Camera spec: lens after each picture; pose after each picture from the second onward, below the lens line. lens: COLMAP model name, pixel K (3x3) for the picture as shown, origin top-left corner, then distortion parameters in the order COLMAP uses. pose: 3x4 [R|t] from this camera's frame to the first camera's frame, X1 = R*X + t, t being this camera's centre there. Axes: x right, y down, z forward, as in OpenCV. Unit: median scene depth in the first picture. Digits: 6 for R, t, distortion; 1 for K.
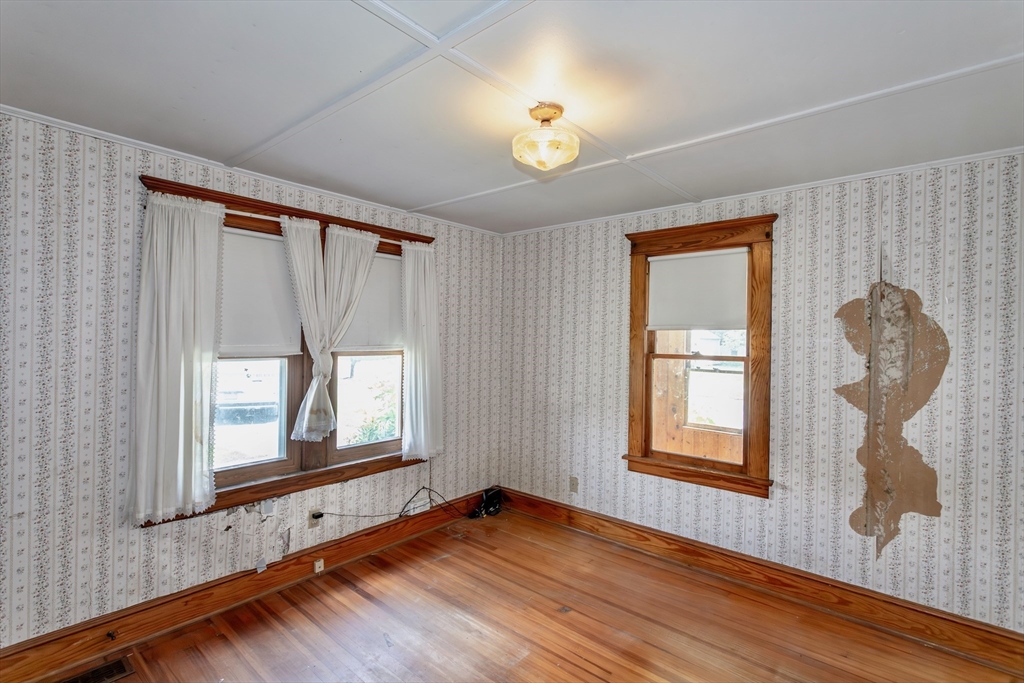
lens RADIAL K [[493.2, 0, 511.7], [0, 493.2, 342.4], [0, 0, 1]] dist [0.002399, 0.001031]
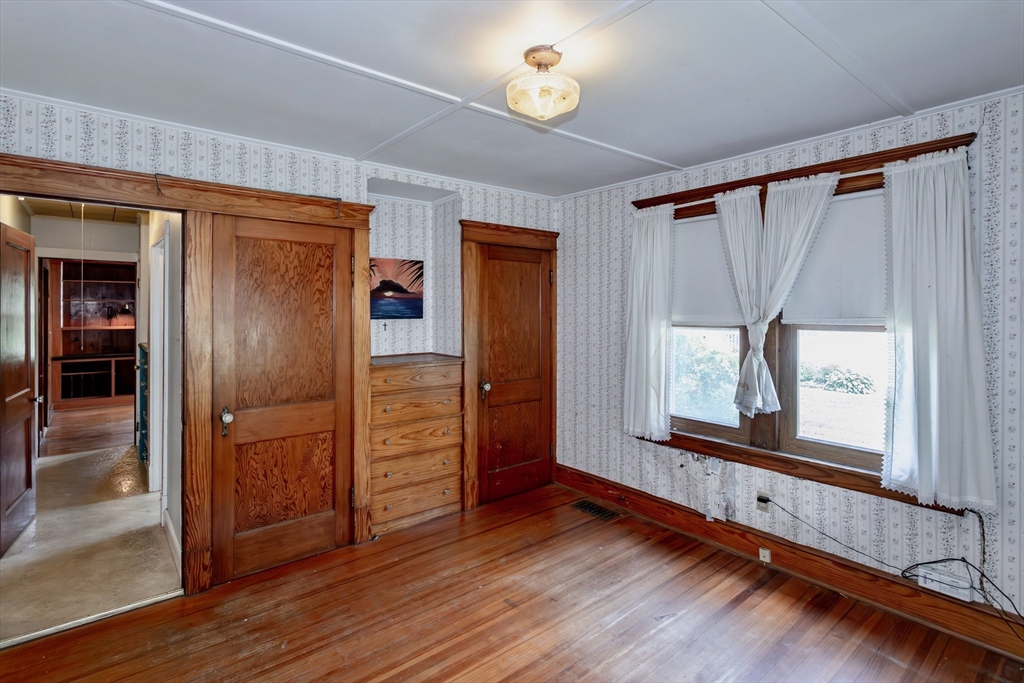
lens RADIAL K [[493.2, 0, 507.4], [0, 493.2, 308.3], [0, 0, 1]] dist [0.002399, 0.001031]
pose [[-0.173785, -0.015148, -0.984667, 0.624925], [-0.008523, 0.999867, -0.013878, 0.007854], [0.984747, 0.005980, -0.173891, 0.699047]]
